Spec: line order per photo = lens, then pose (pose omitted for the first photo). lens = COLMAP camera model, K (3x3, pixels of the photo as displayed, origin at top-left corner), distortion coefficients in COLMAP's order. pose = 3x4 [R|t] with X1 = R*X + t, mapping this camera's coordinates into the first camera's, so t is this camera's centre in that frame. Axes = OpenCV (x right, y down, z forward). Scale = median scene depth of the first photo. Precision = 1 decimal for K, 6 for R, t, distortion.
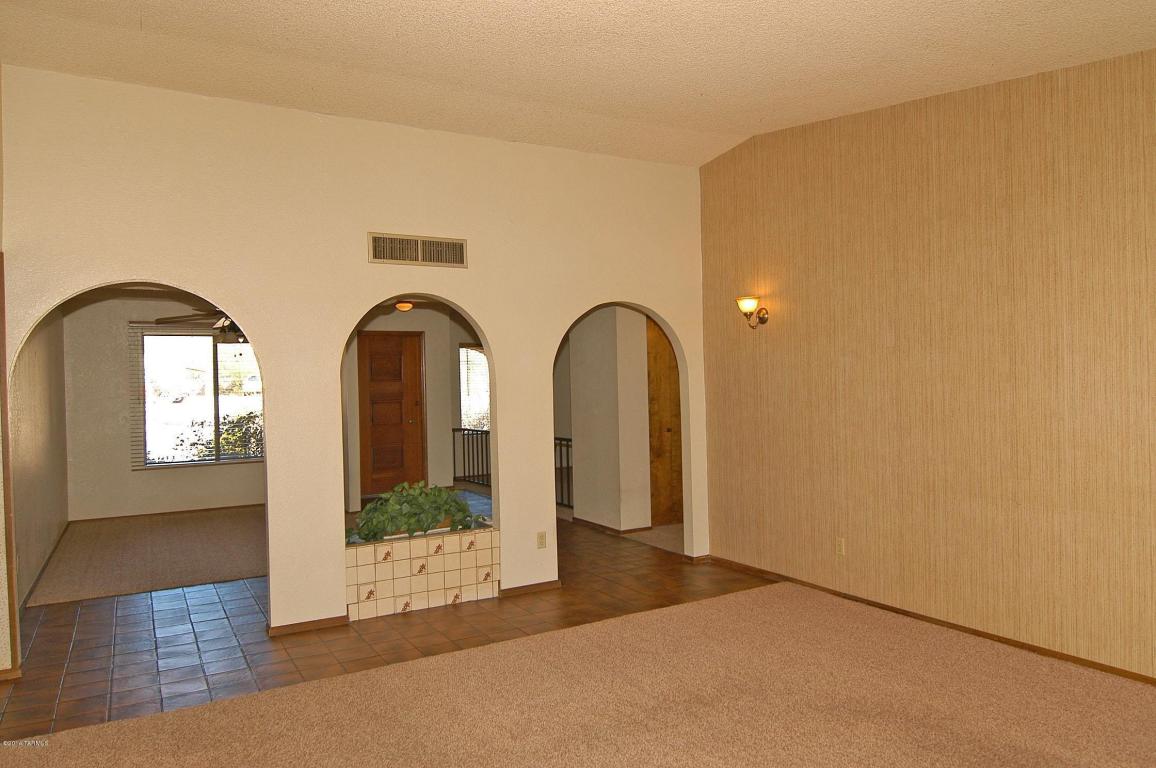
lens RADIAL K [[774.4, 0, 579.5], [0, 774.4, 379.5], [0, 0, 1]] dist [0.003469, -0.005265]
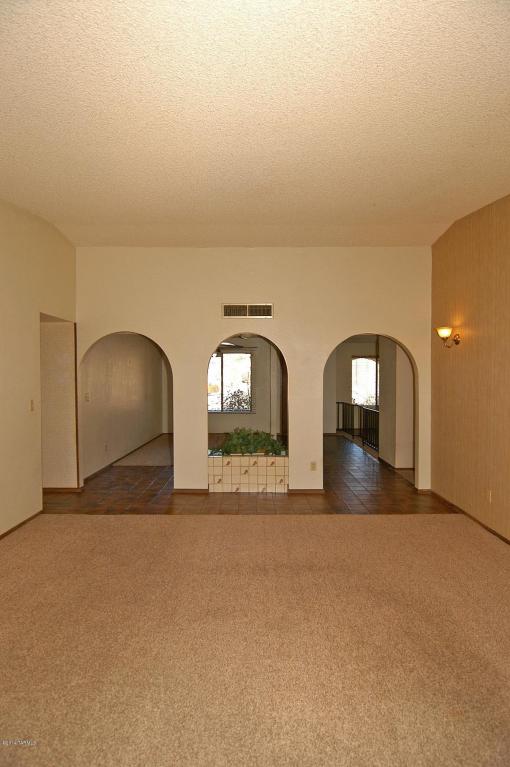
lens RADIAL K [[413.3, 0, 255.3], [0, 413.3, 385.8], [0, 0, 1]] dist [-0.008006, -0.008779]
pose [[0.860489, 0.032940, -0.508402, 0.337156], [-0.017241, 0.999219, 0.035559, -0.013621], [0.509177, -0.021832, 0.860385, 0.105310]]
